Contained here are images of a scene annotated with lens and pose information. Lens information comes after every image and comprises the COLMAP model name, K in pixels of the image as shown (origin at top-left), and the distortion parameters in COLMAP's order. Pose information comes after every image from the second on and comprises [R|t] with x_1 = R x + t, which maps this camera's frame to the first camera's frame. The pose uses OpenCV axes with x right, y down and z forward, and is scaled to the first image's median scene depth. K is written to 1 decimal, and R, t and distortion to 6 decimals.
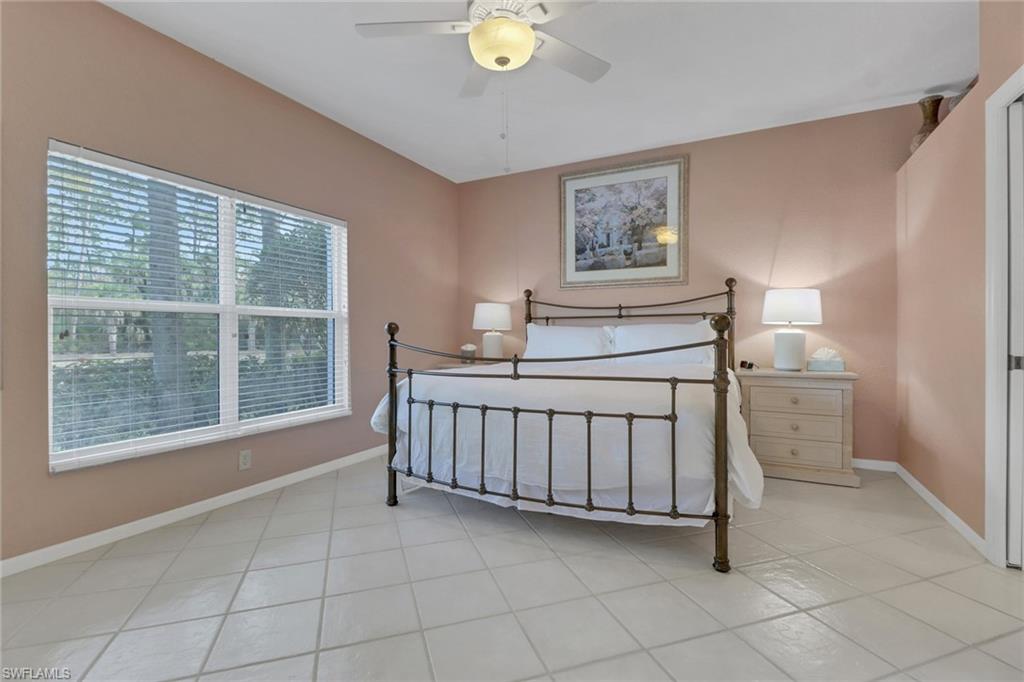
lens RADIAL K [[470.8, 0, 512.7], [0, 470.8, 335.7], [0, 0, 1]] dist [0.014027, -0.010919]
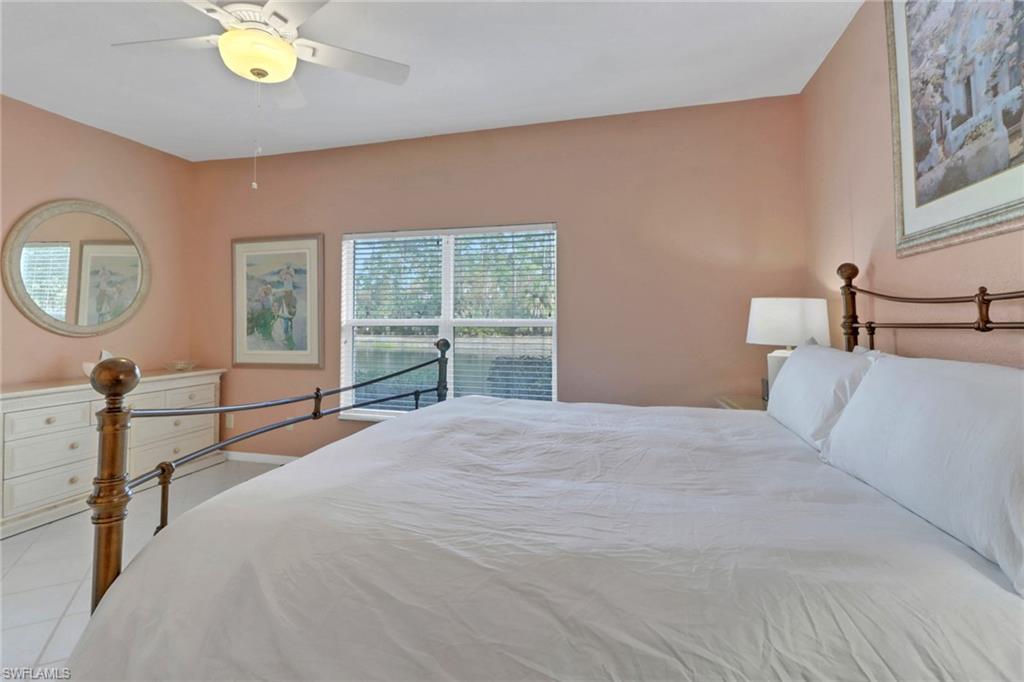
lens RADIAL K [[470.8, 0, 478.0], [0, 470.8, 317.0], [0, 0, 1]] dist [0.014027, -0.010919]
pose [[0.231131, -0.011977, -0.972849, 0.437279], [-0.008975, 0.999855, -0.014442, -0.037692], [0.972881, 0.012069, 0.230990, 0.573867]]
